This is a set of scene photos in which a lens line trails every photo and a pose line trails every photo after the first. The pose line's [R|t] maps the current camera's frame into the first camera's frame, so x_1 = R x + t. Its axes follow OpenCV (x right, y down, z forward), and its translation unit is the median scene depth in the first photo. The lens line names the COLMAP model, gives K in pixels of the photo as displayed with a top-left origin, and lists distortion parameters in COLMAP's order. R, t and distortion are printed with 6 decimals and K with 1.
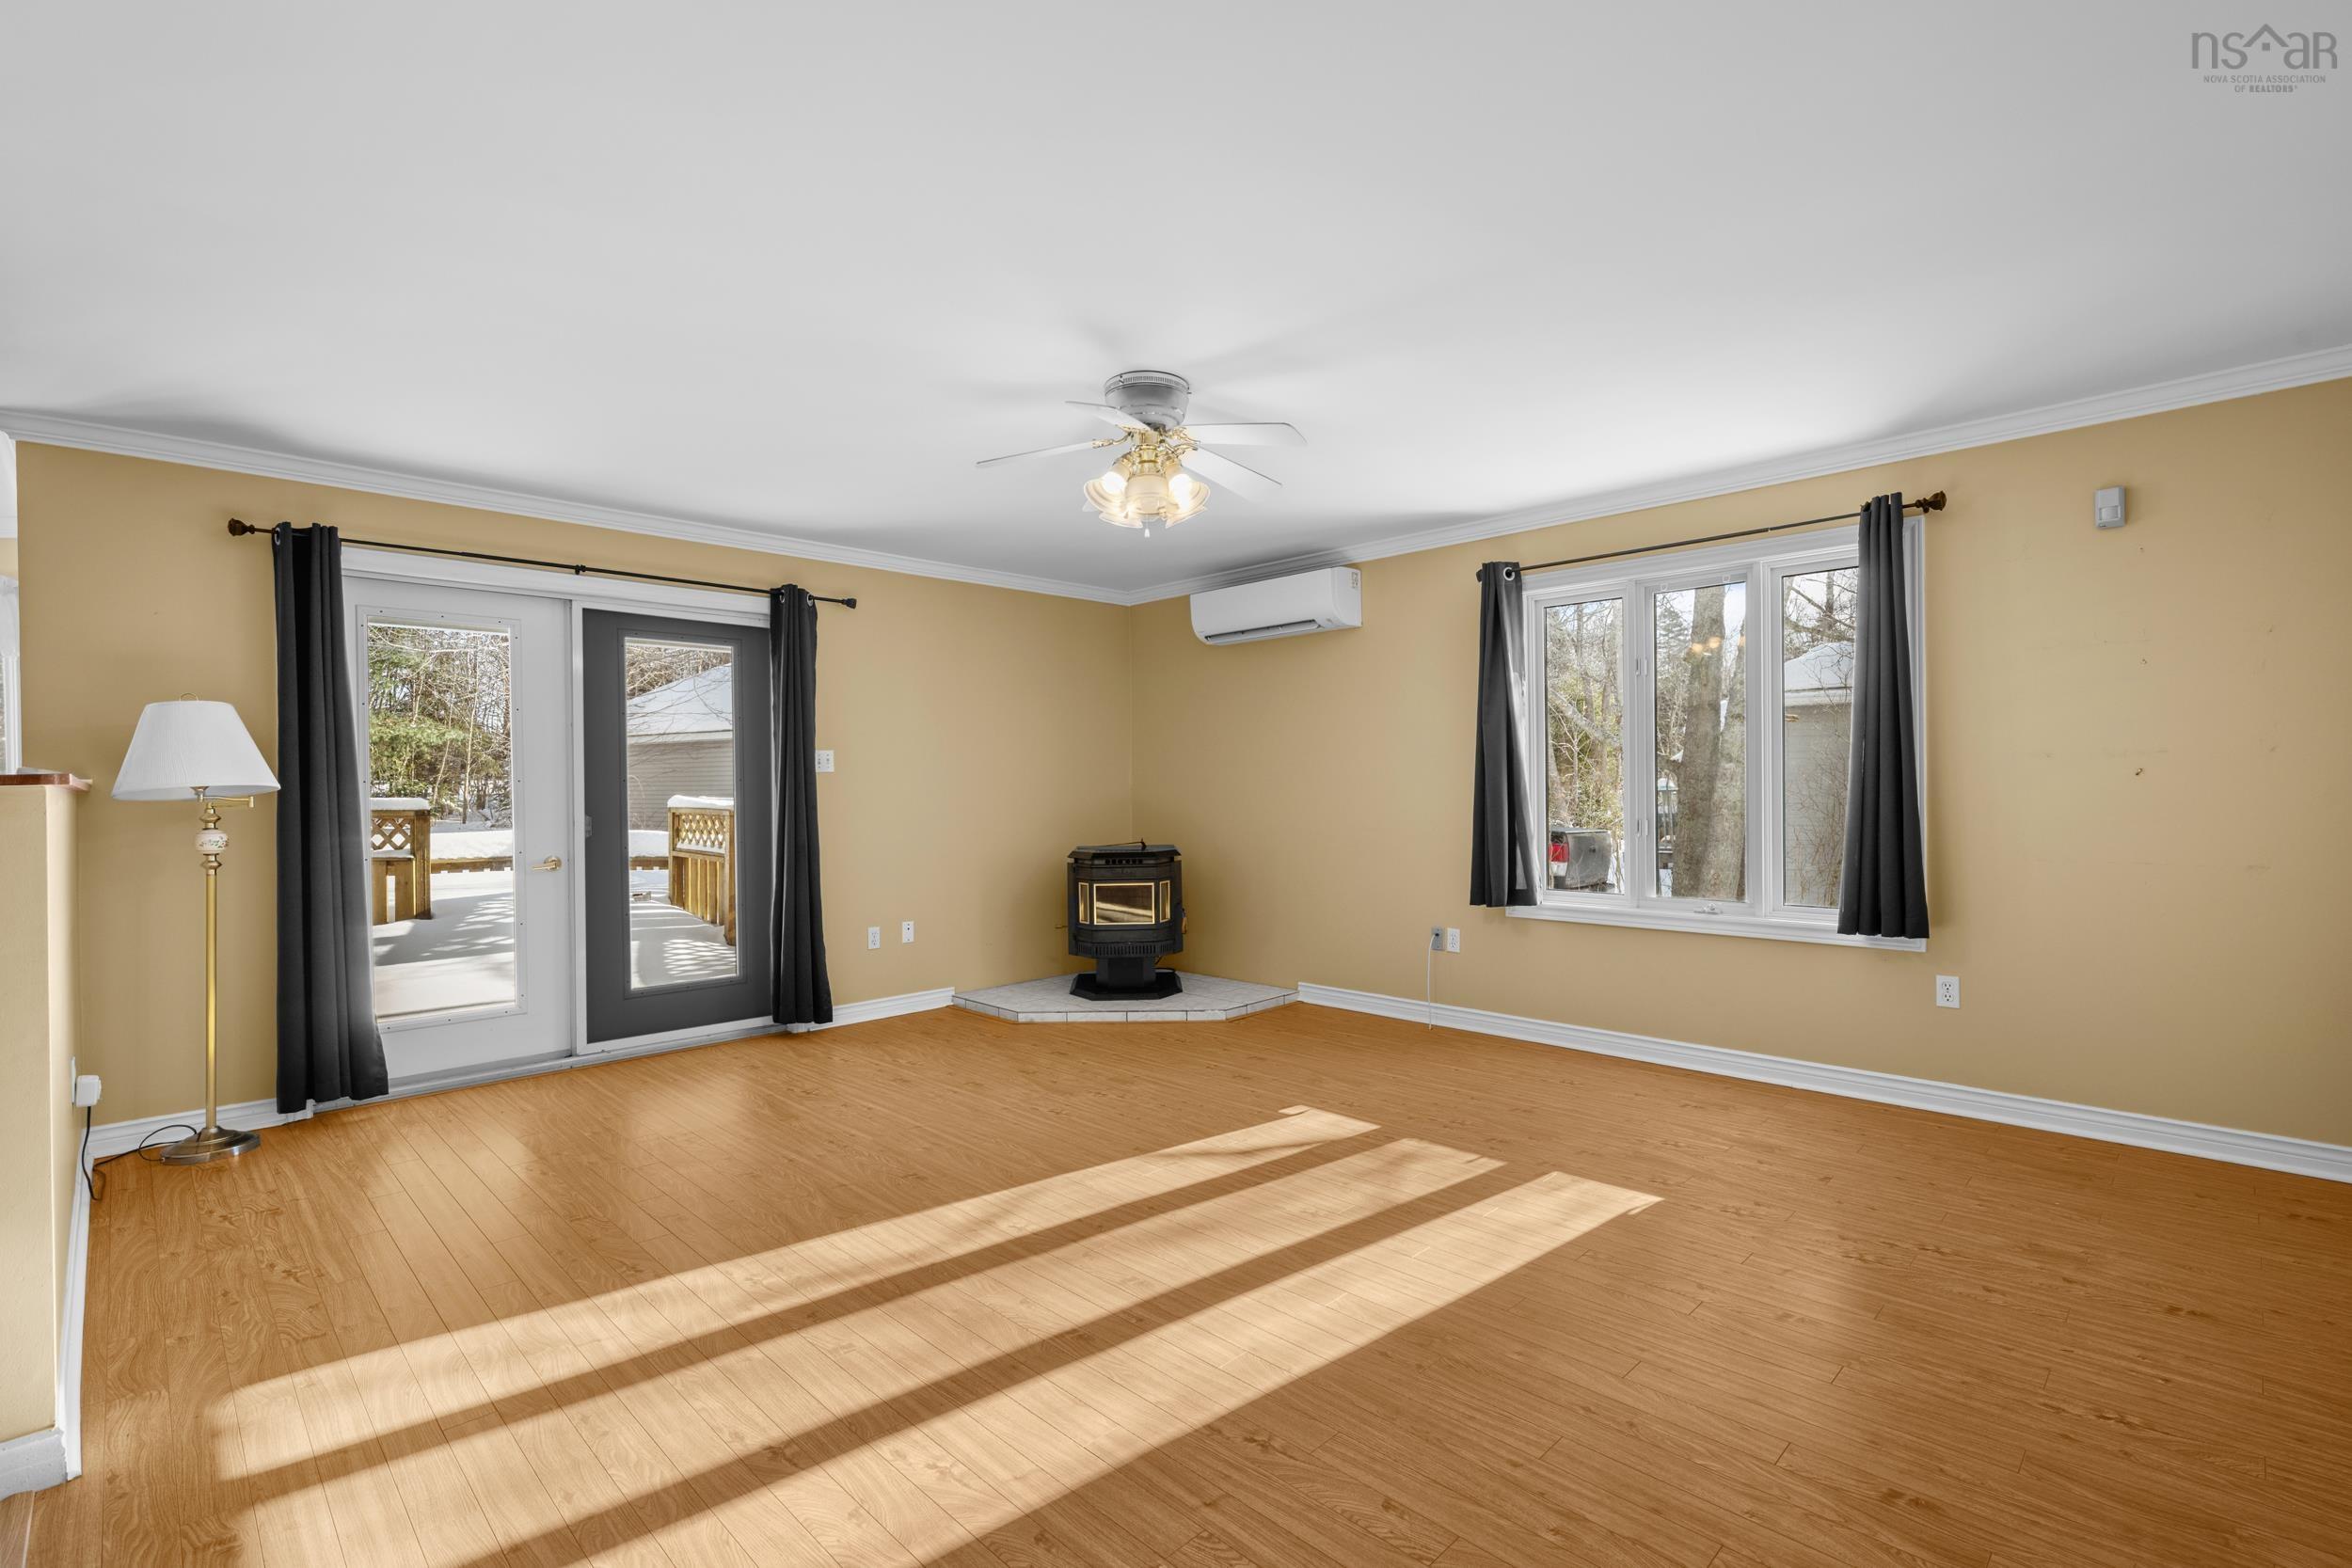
lens RADIAL K [[1045.8, 0, 1167.1], [0, 1045.8, 779.2], [0, 0, 1]] dist [-0.002588, 0.001357]
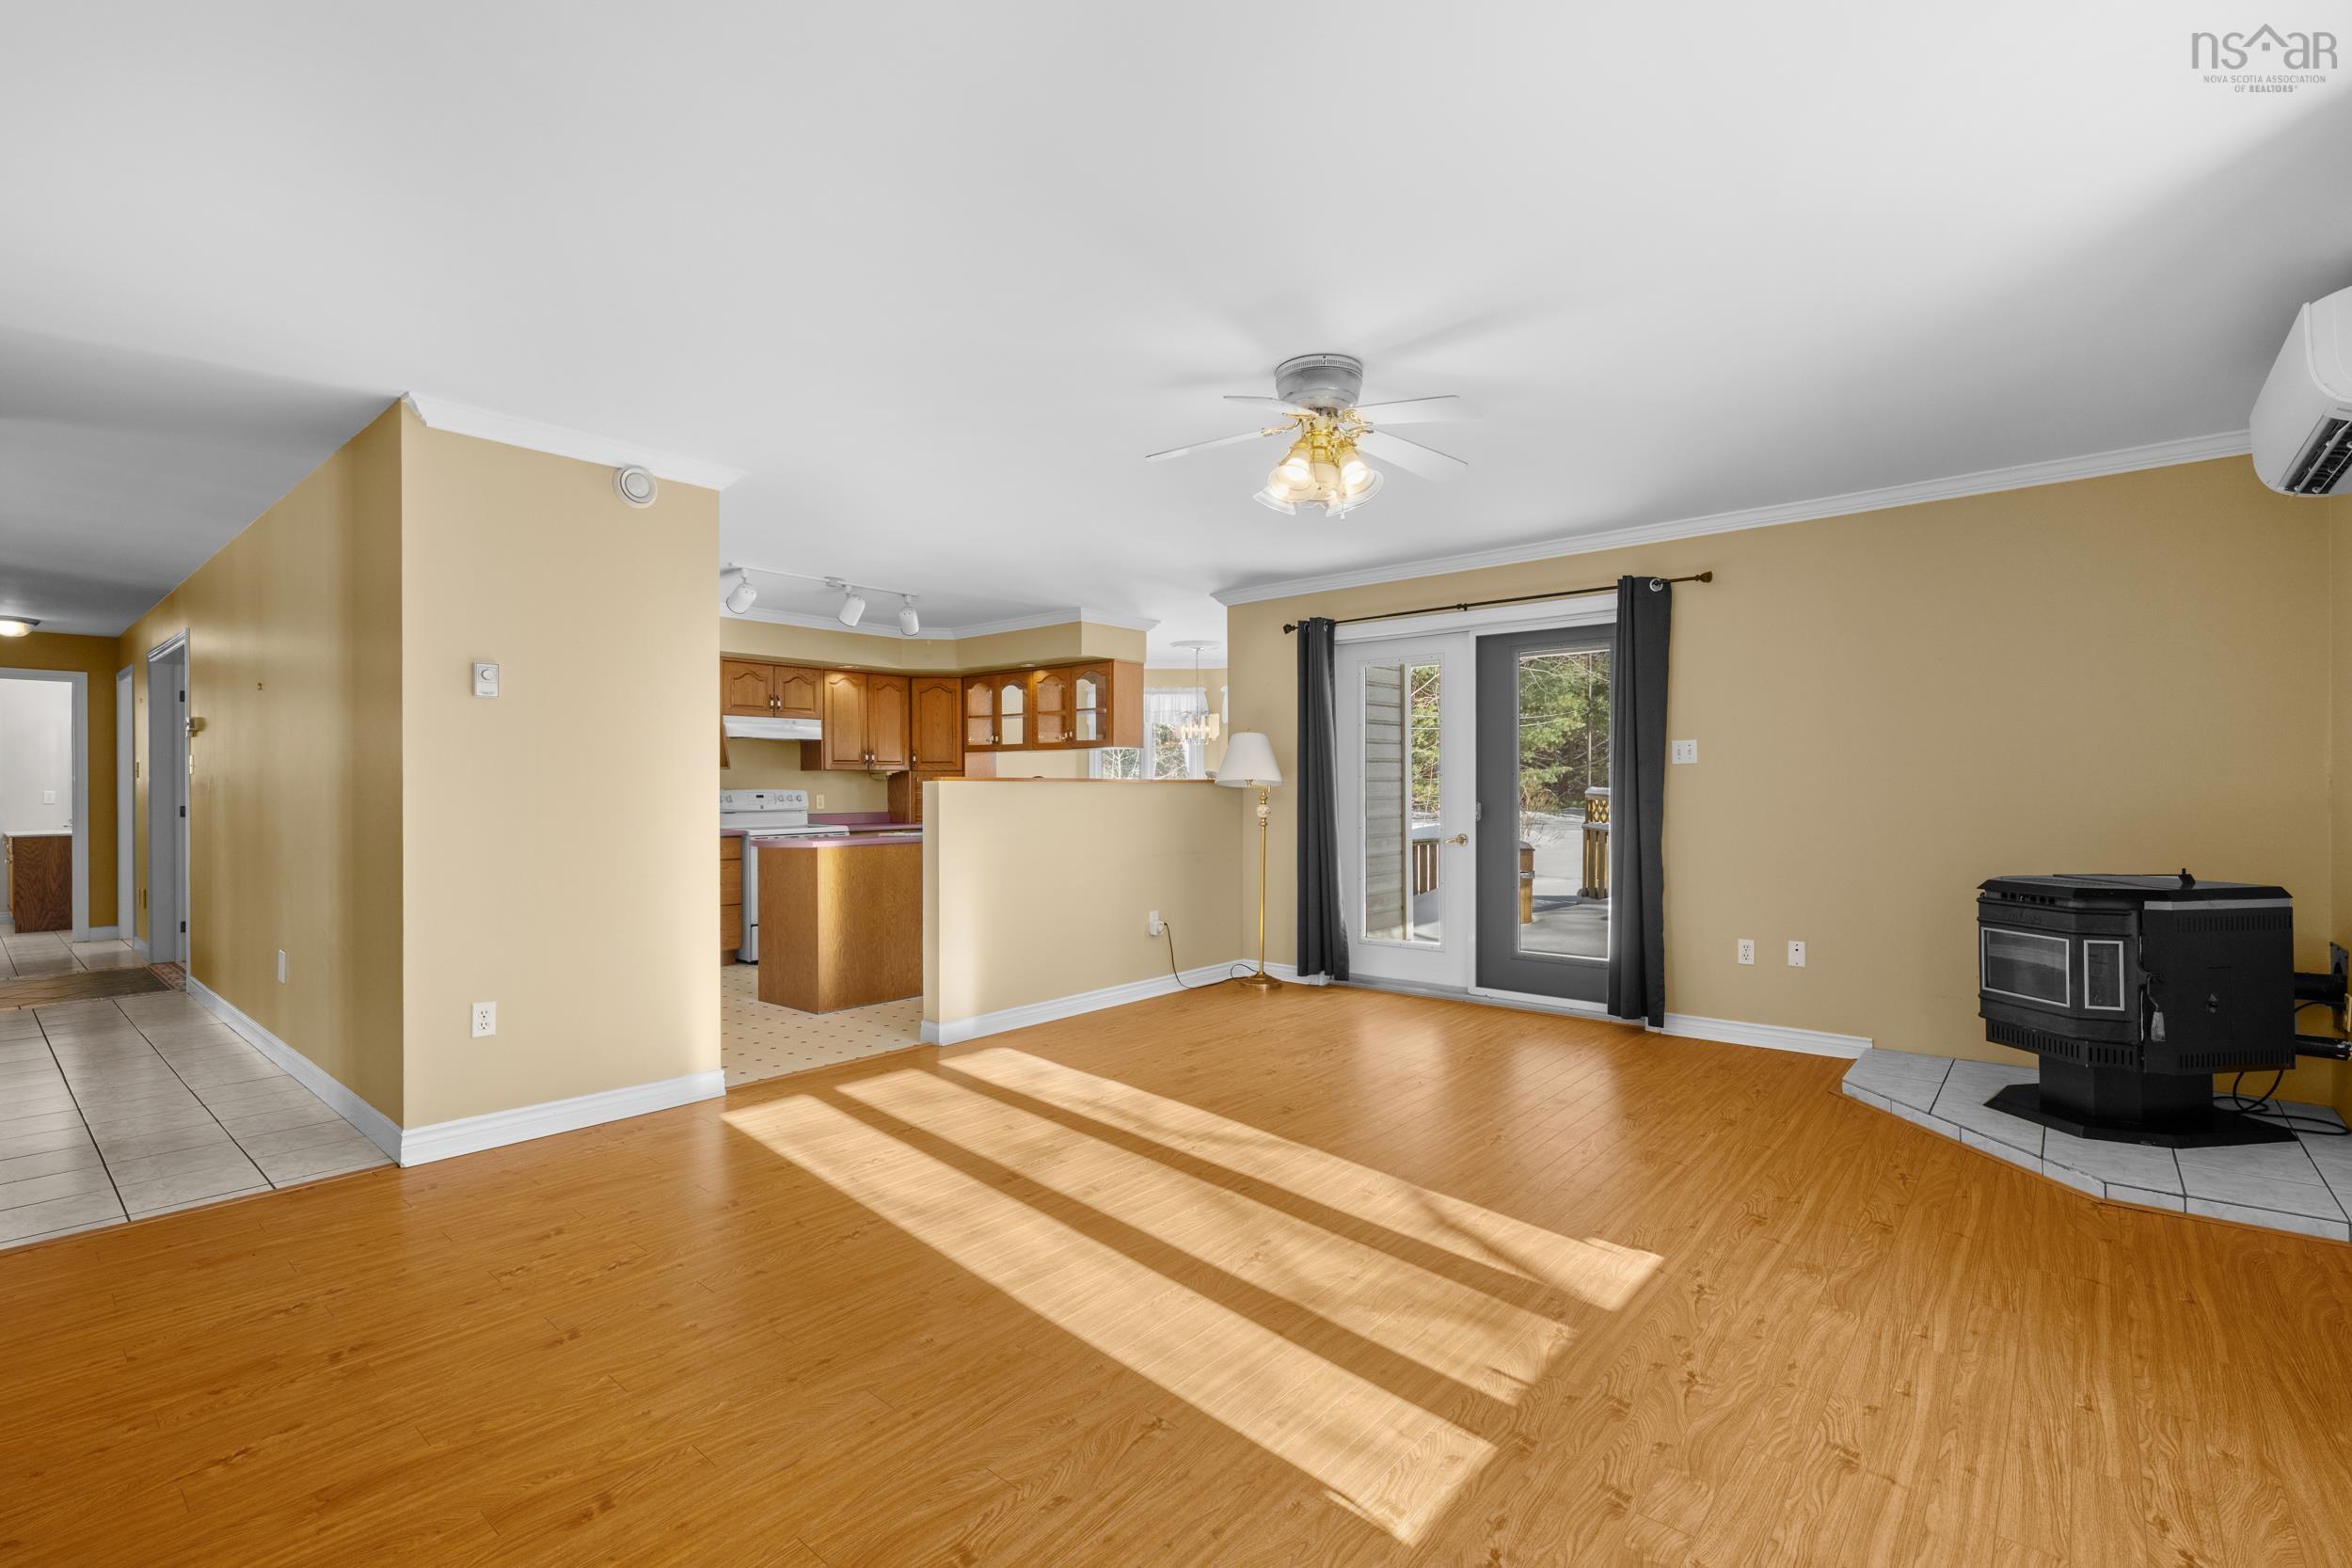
lens RADIAL K [[1045.8, 0, 1198.5], [0, 1045.8, 761.9], [0, 0, 1]] dist [-0.002588, 0.001357]
pose [[0.101671, -0.017359, -0.994667, 0.887572], [0.007745, 0.999831, -0.016658, 0.006724], [0.994788, -0.006010, 0.101788, 0.745342]]
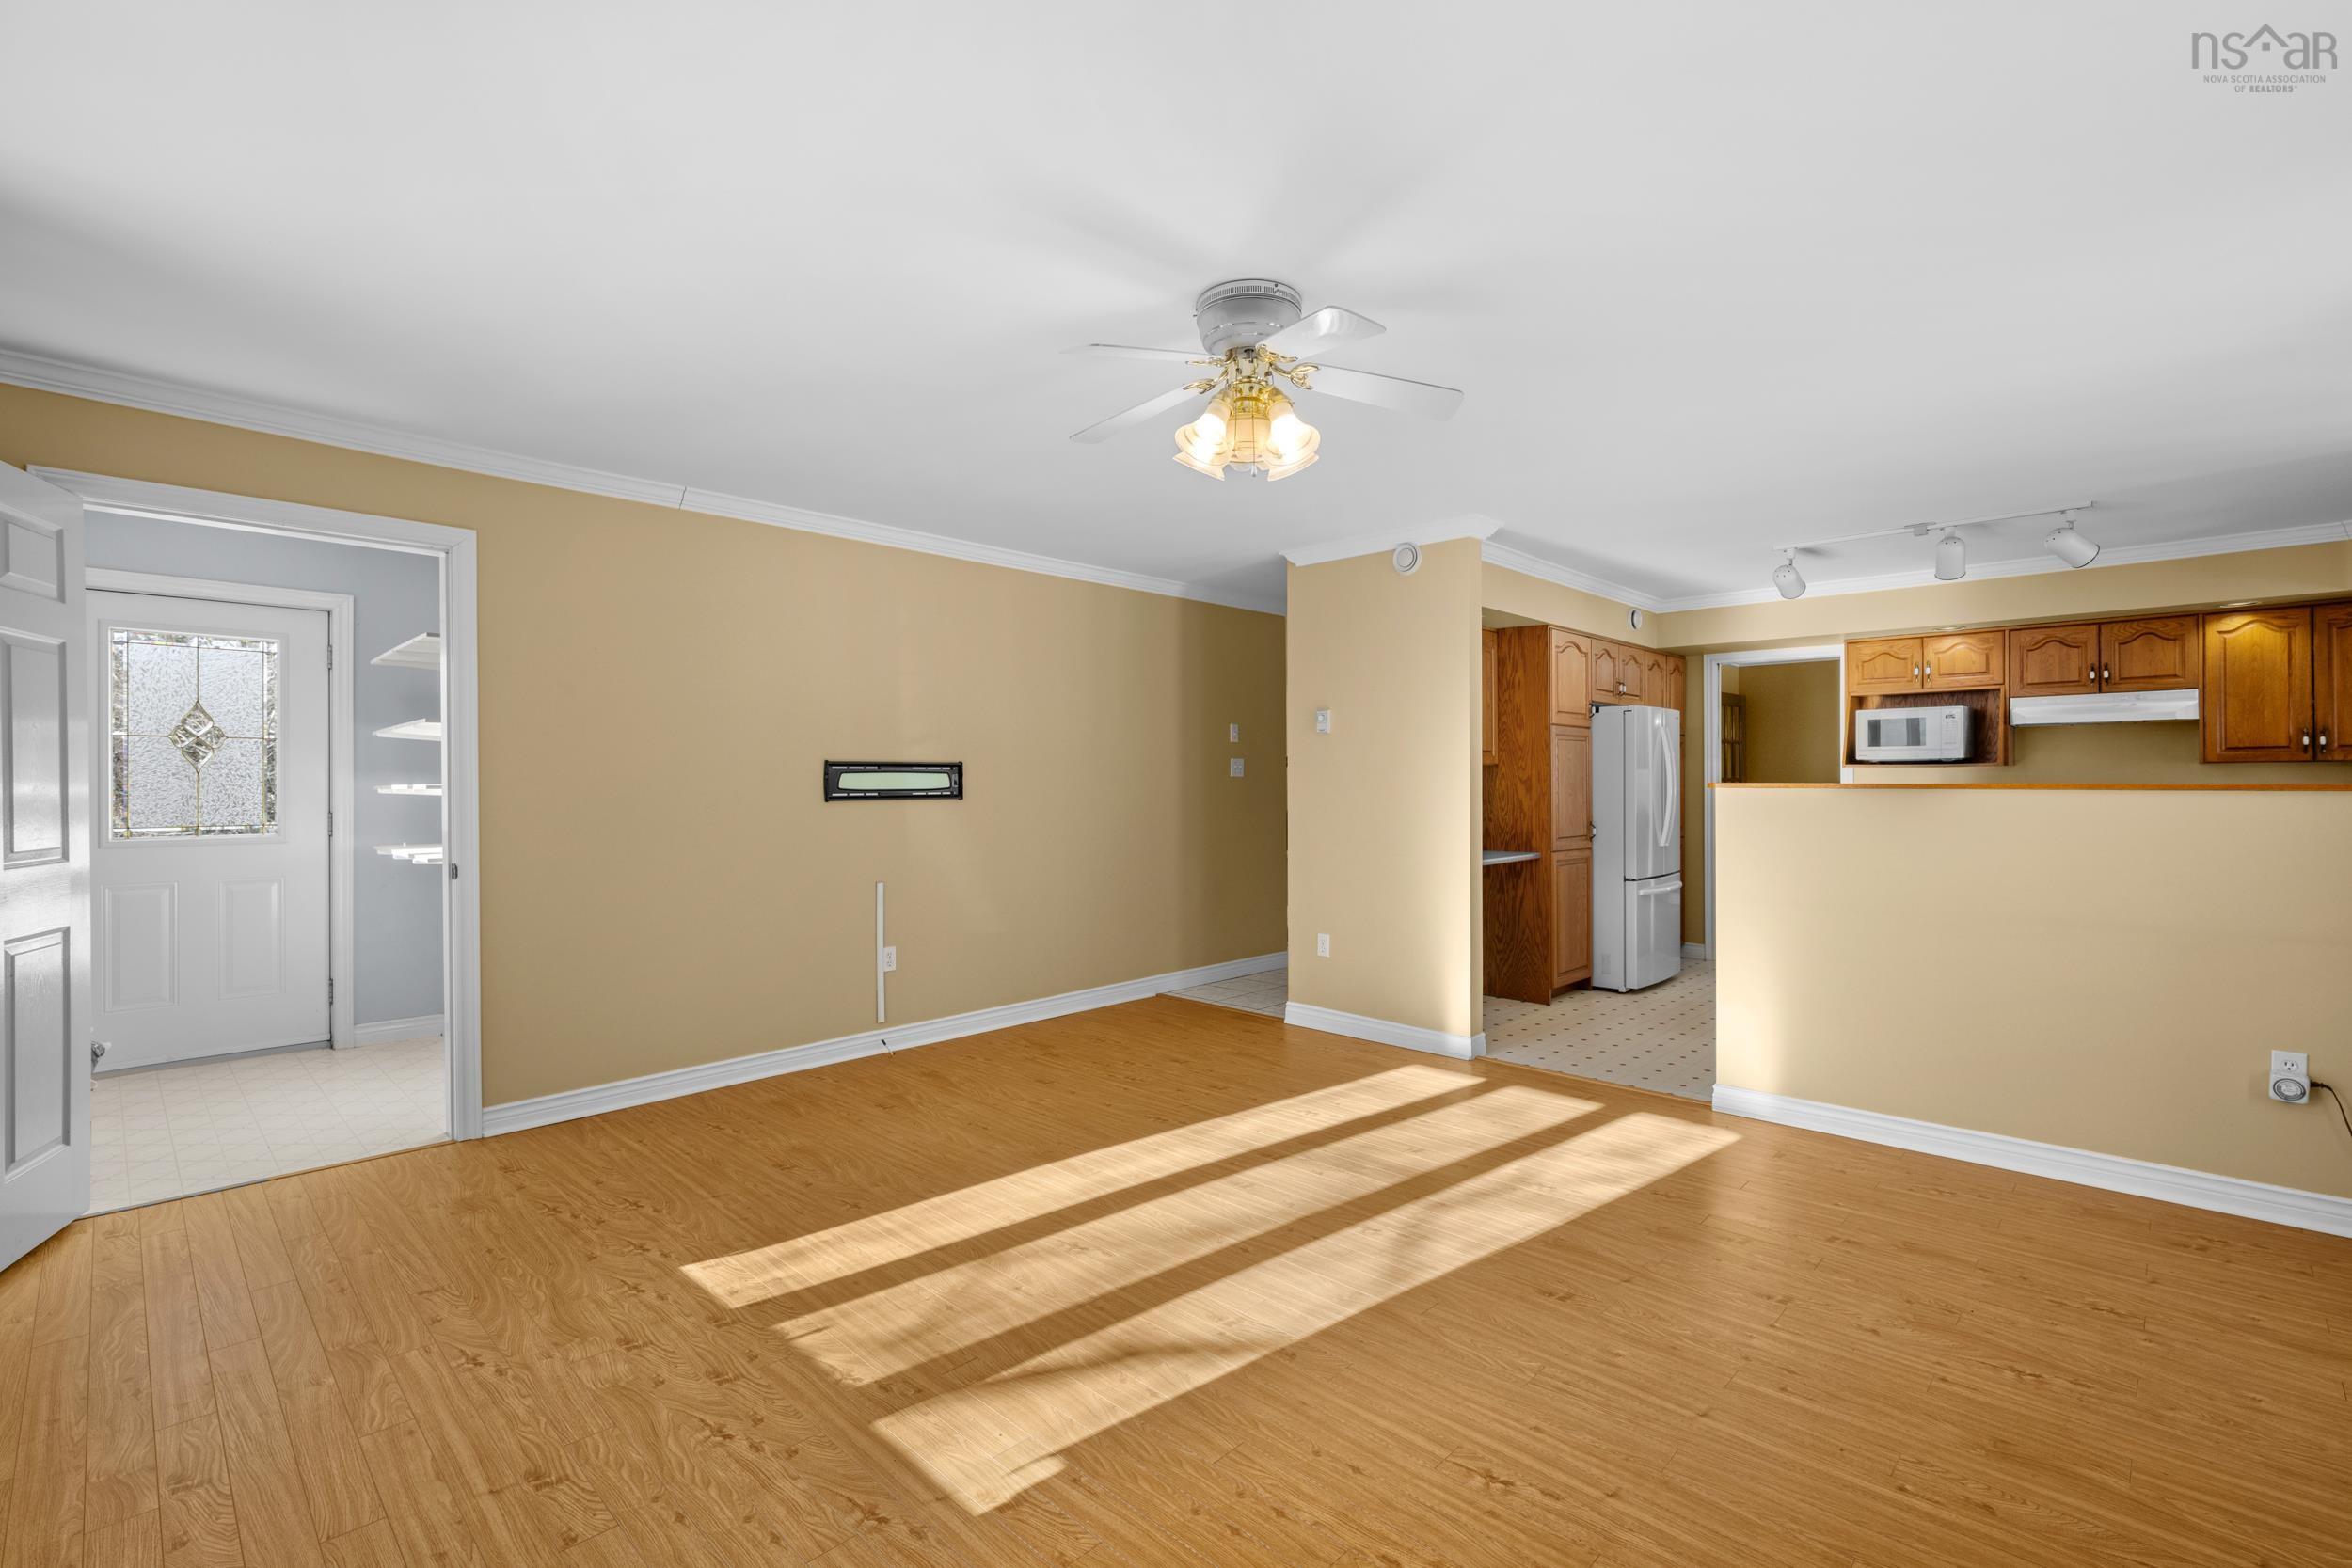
lens RADIAL K [[1045.8, 0, 1194.5], [0, 1045.8, 794.8], [0, 0, 1]] dist [-0.002588, 0.001357]
pose [[-0.999098, 0.012561, -0.040566, 0.055732], [0.012222, 0.999888, 0.008595, -0.004682], [0.040669, 0.008091, -0.999140, 1.690687]]
